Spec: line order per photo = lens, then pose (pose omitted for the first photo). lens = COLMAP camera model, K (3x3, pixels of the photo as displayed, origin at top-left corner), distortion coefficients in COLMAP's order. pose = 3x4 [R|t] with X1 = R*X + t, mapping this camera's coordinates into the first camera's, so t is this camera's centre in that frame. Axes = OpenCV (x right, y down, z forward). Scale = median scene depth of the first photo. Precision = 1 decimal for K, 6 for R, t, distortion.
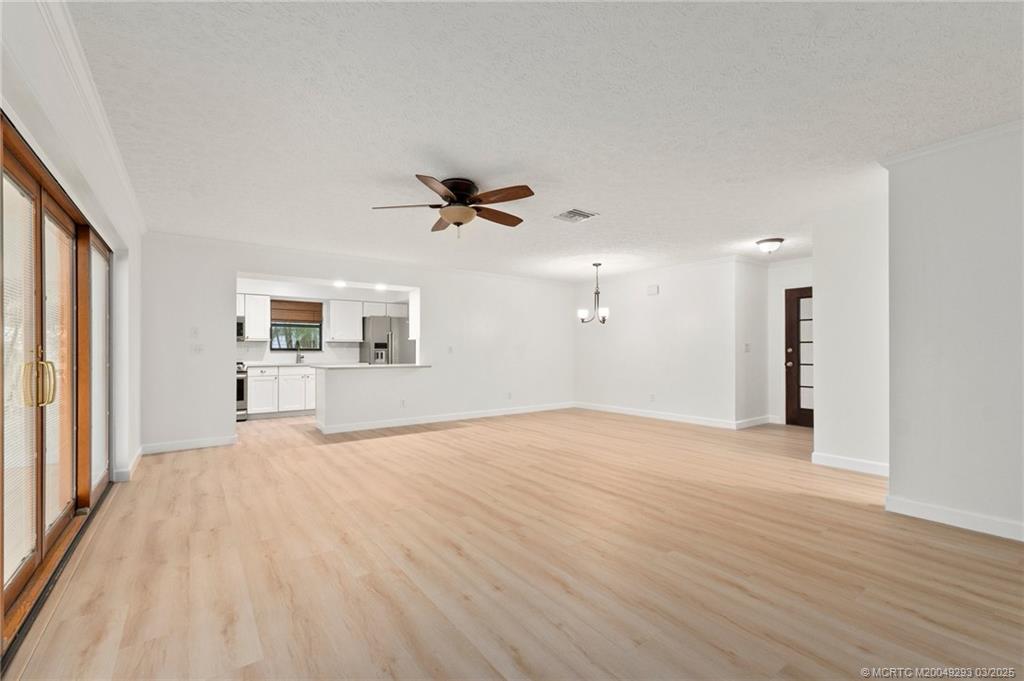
lens RADIAL K [[429.7, 0, 502.7], [0, 429.7, 348.6], [0, 0, 1]] dist [0.000927, 0.000030]
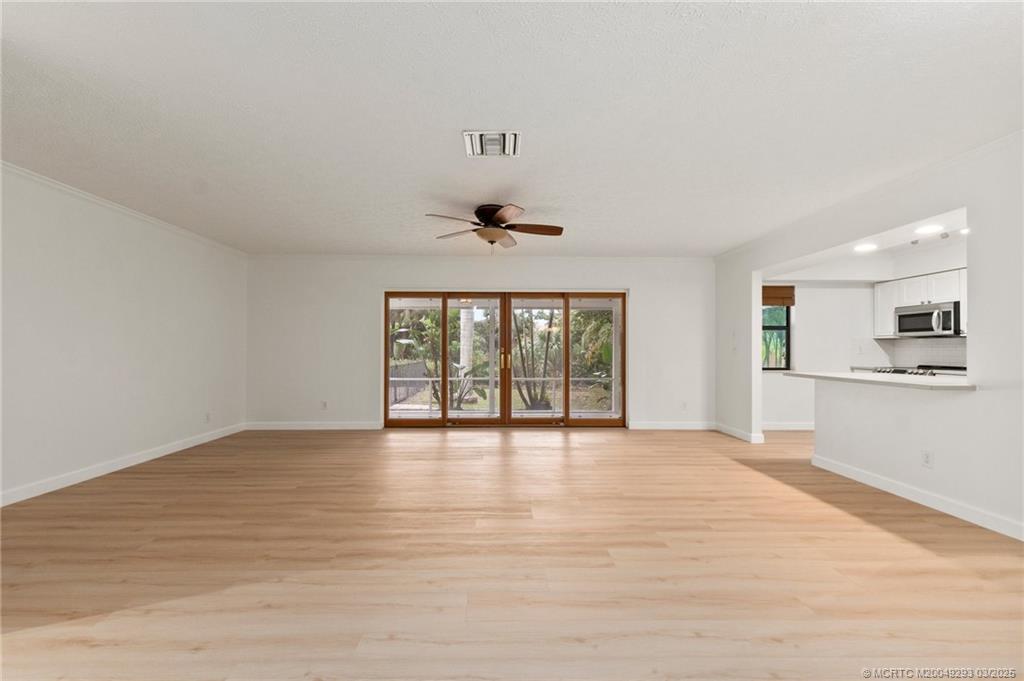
lens RADIAL K [[436.6, 0, 509.2], [0, 436.6, 342.5], [0, 0, 1]] dist [0.002638, 0.000402]
pose [[-0.554707, -0.008540, -0.832002, 0.402680], [0.001695, 0.999934, -0.011394, -0.001634], [0.832044, -0.007730, -0.554656, 0.797219]]
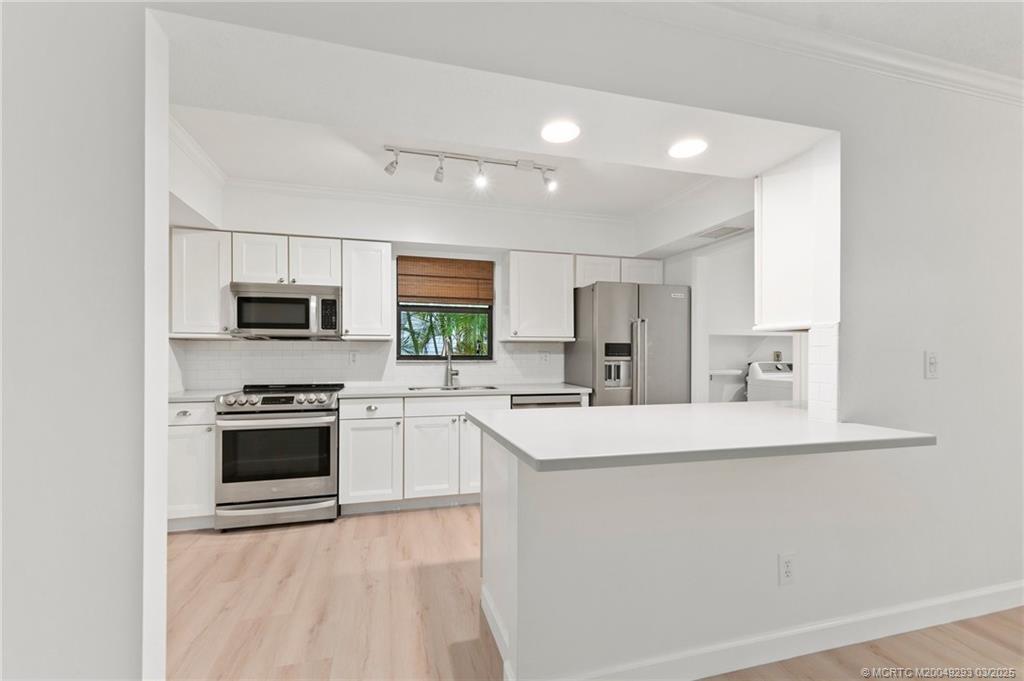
lens RADIAL K [[436.6, 0, 509.2], [0, 436.6, 342.5], [0, 0, 1]] dist [0.002638, 0.000402]
pose [[0.940760, -0.006799, -0.339006, -0.272200], [-0.000492, 0.999771, -0.021416, -0.004957], [0.339074, 0.020314, 0.940540, 0.624685]]
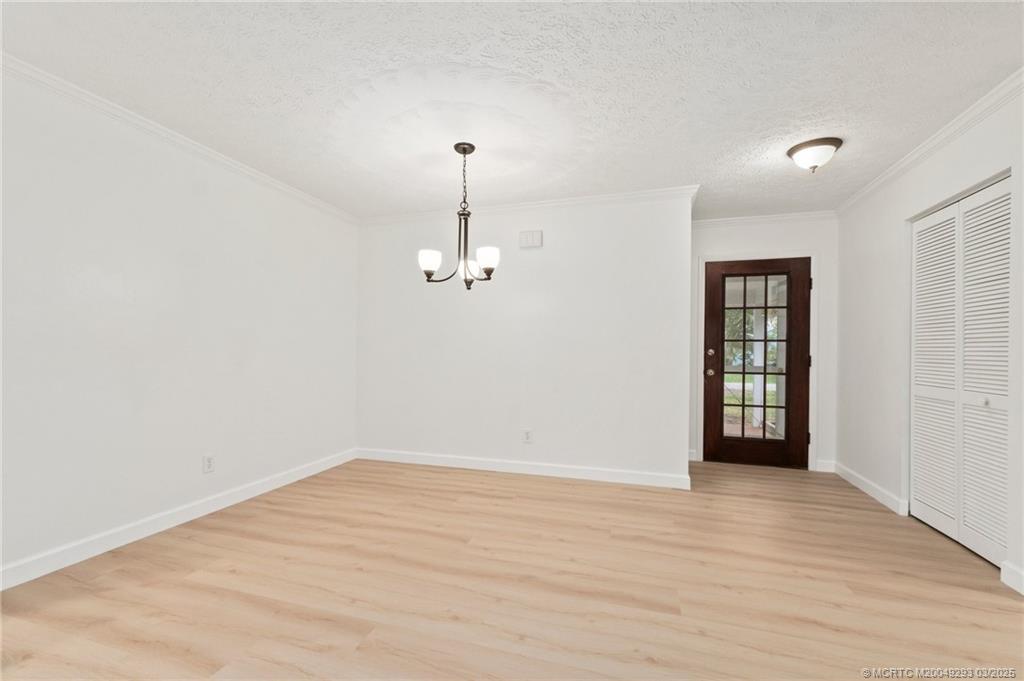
lens RADIAL K [[437.3, 0, 506.8], [0, 437.3, 354.4], [0, 0, 1]] dist [0.000978, 0.000002]
pose [[0.798958, 0.005006, 0.601366, -0.006651], [-0.014417, 0.999837, 0.010830, 0.004126], [-0.601214, -0.017322, 0.798900, 0.571062]]
